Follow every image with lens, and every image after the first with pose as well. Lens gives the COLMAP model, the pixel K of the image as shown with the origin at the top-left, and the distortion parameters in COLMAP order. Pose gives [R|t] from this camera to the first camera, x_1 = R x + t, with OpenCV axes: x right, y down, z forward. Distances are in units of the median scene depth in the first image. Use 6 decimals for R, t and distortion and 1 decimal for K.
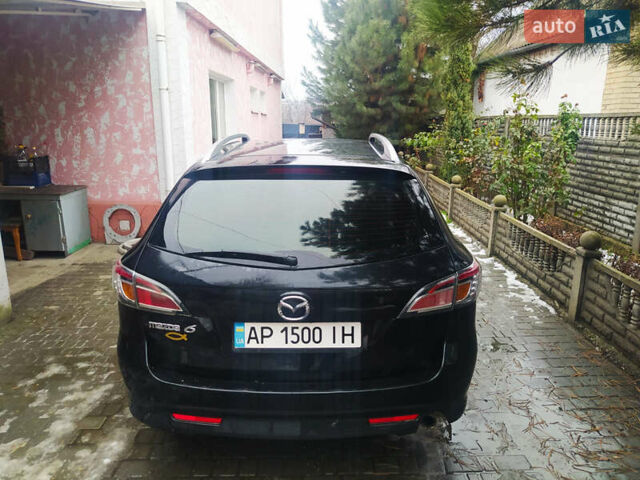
lens RADIAL K [[509.4, 0, 320.0], [0, 509.4, 240.0], [0, 0, 1]] dist [-0.033297, -0.002083]
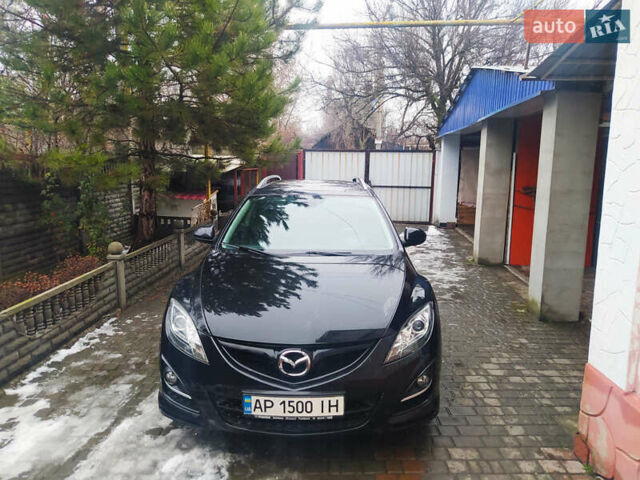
lens RADIAL K [[532.7, 0, 320.0], [0, 532.7, 240.0], [0, 0, 1]] dist [0.049177, -0.000432]
pose [[-0.999841, -0.013371, 0.011818, -0.046965], [-0.008125, 0.930732, 0.365610, -0.463685], [-0.015888, 0.365456, -0.930693, 1.914279]]
